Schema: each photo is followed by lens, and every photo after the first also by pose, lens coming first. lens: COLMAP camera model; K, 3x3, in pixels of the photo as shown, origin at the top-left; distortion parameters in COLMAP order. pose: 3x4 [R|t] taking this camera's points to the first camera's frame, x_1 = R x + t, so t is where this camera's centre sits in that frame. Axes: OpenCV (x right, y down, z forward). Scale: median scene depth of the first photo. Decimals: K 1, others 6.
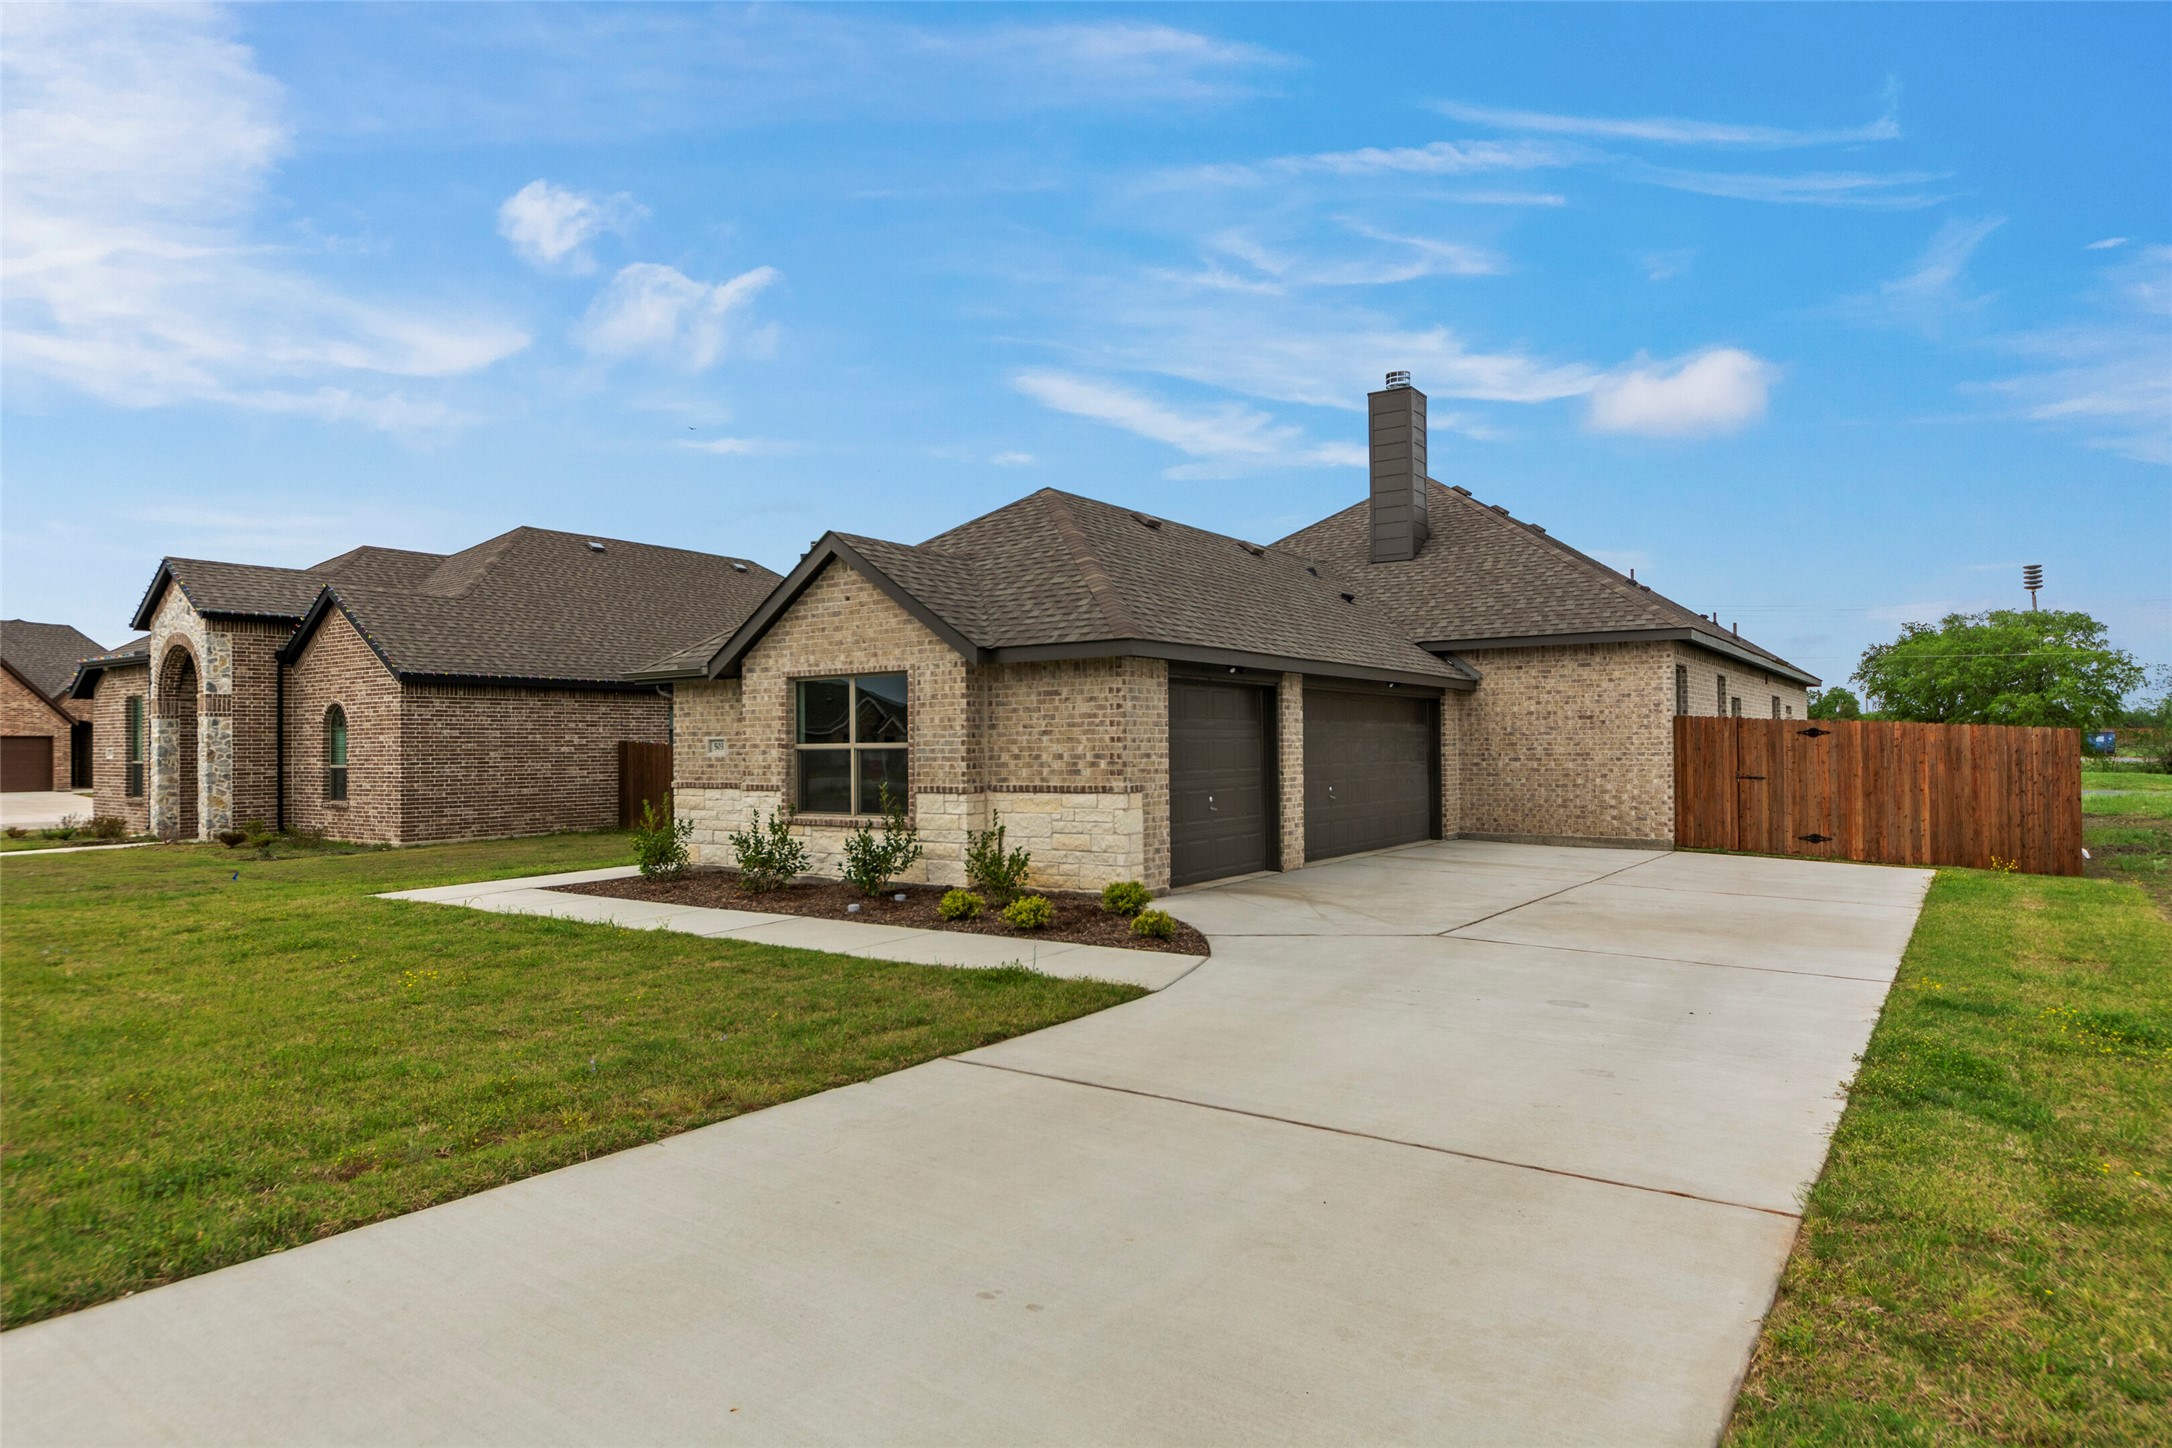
lens RADIAL K [[1247.4, 0, 1086.0], [0, 1247.4, 724.0], [0, 0, 1]] dist [0.000714, 0.000128]
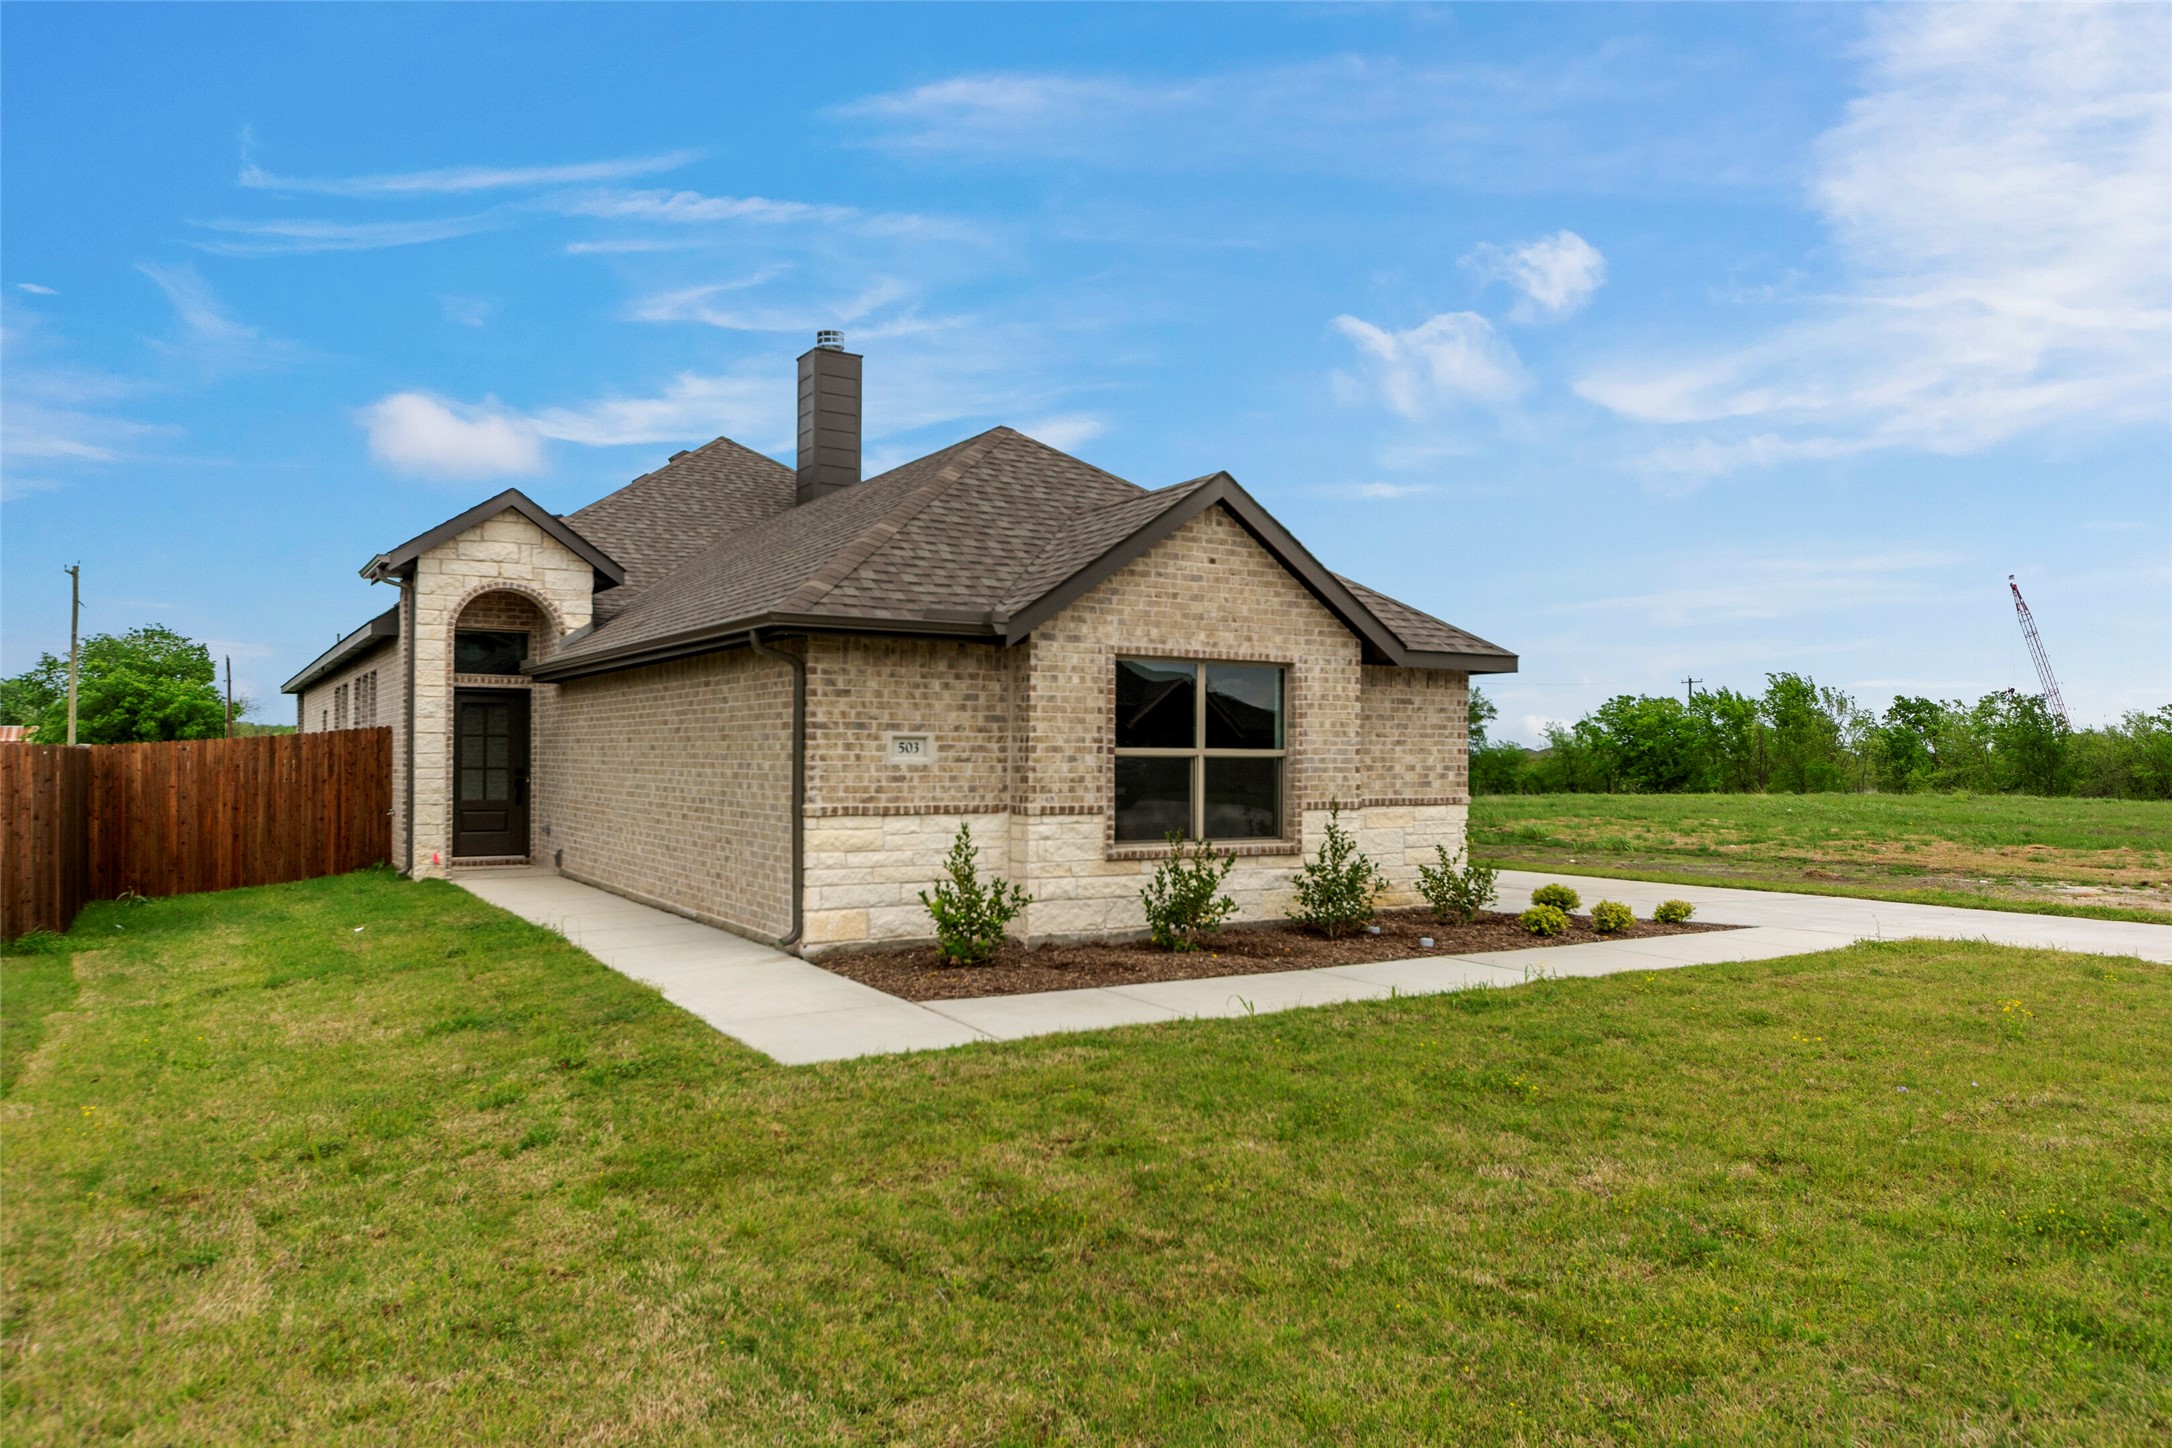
lens RADIAL K [[1480.9, 0, 1086.6], [0, 1480.9, 736.1], [0, 0, 1]] dist [0.000461, 0.000200]
pose [[0.390772, 0.026620, 0.920103, -1.099043], [-0.027368, 0.999476, -0.017294, 0.026391], [-0.920081, -0.018423, 0.391295, 0.737153]]
